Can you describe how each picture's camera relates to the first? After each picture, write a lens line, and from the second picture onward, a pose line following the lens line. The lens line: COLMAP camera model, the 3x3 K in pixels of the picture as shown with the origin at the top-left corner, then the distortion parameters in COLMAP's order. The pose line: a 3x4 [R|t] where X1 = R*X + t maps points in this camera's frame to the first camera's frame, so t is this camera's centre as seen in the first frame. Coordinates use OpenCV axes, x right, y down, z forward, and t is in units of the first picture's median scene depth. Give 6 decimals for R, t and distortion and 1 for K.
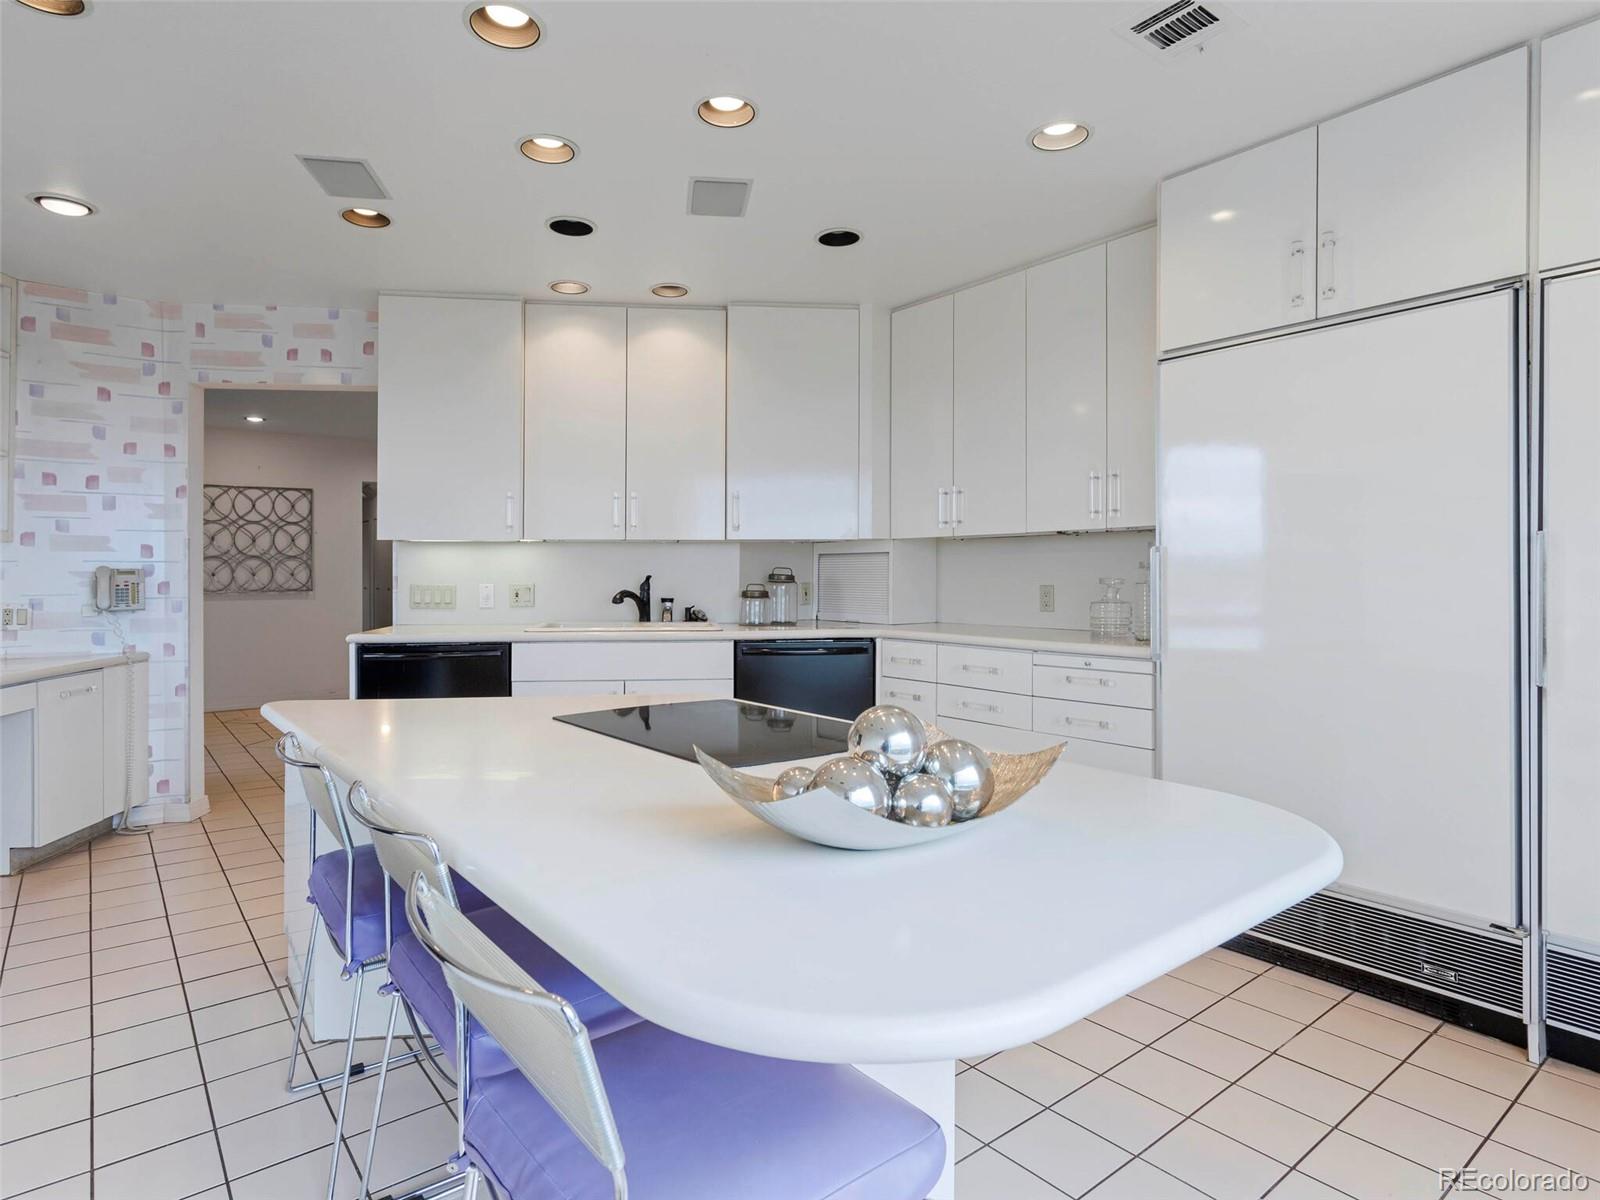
lens RADIAL K [[881.9, 0, 800.0], [0, 881.9, 600.0], [0, 0, 1]] dist [-0.002547, -0.000640]
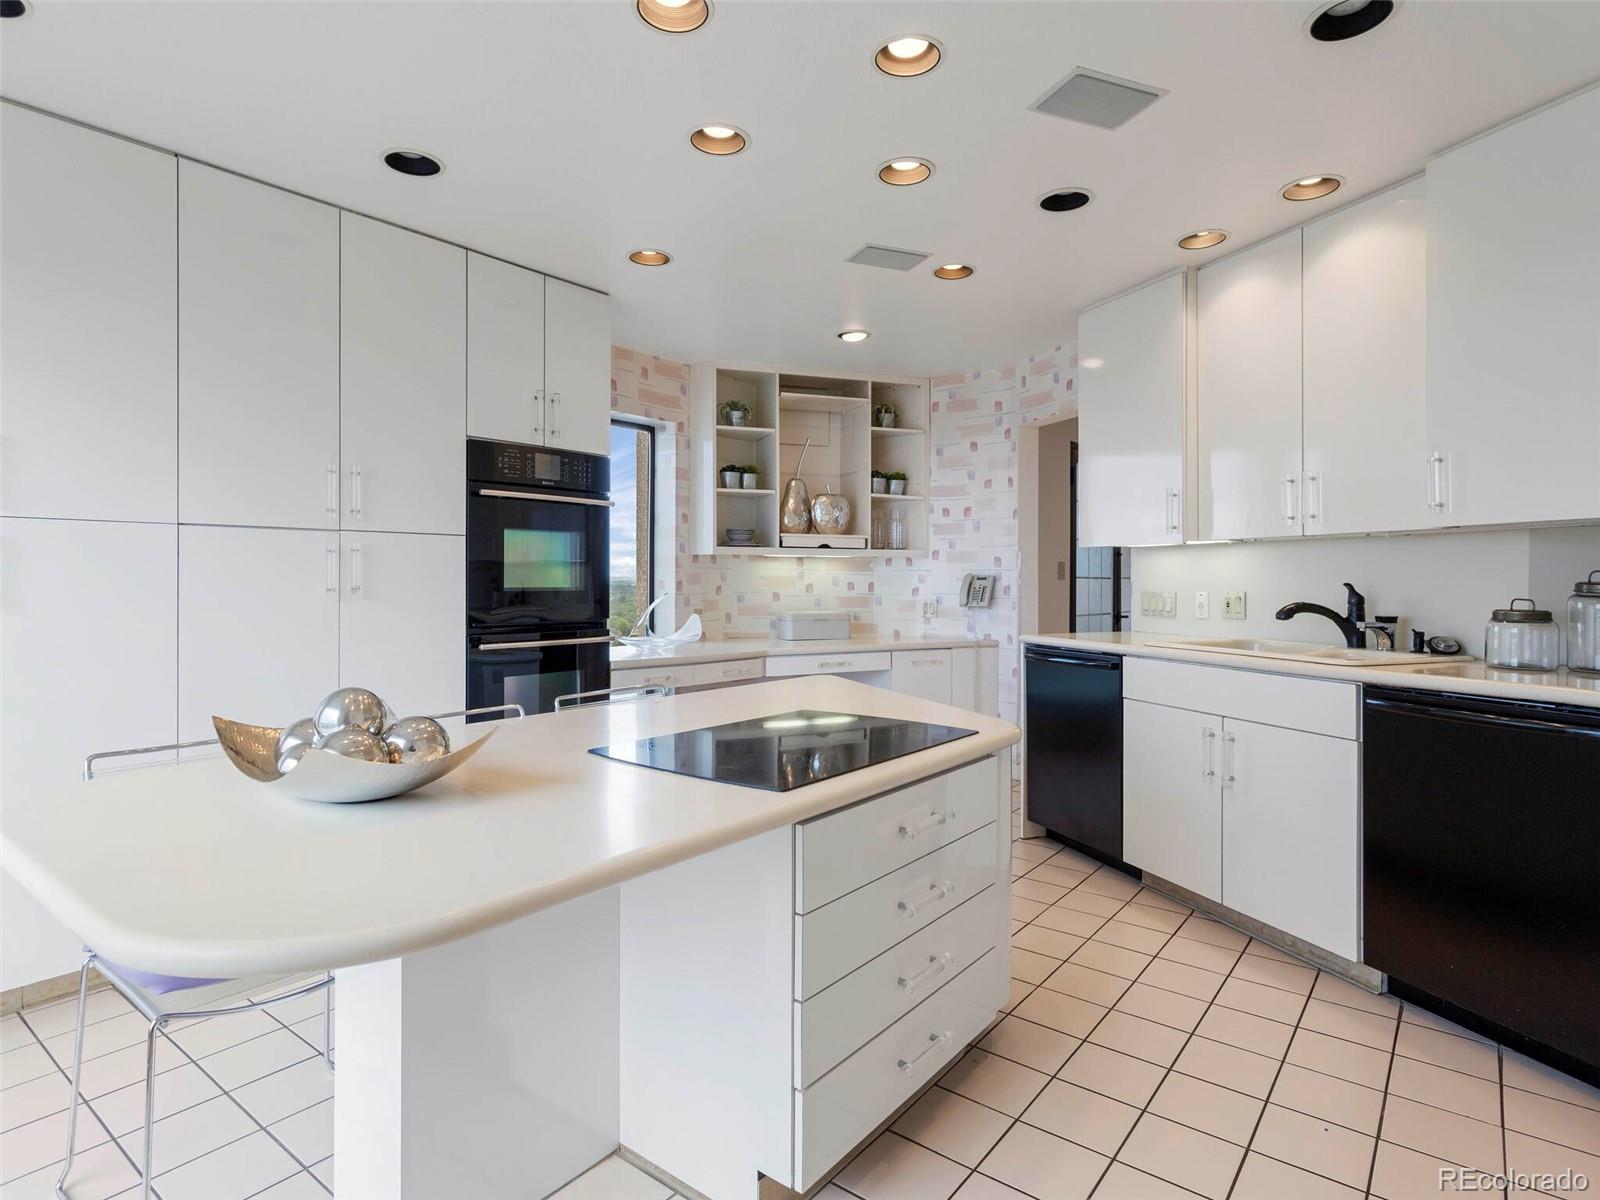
lens RADIAL K [[871.1, 0, 789.0], [0, 871.1, 580.2], [0, 0, 1]] dist [-0.000245, 0.001567]
pose [[0.230110, 0.003299, -0.973159, 0.441889], [-0.033215, 0.999438, -0.004466, -0.012959], [0.972598, 0.033351, 0.230091, 0.419032]]
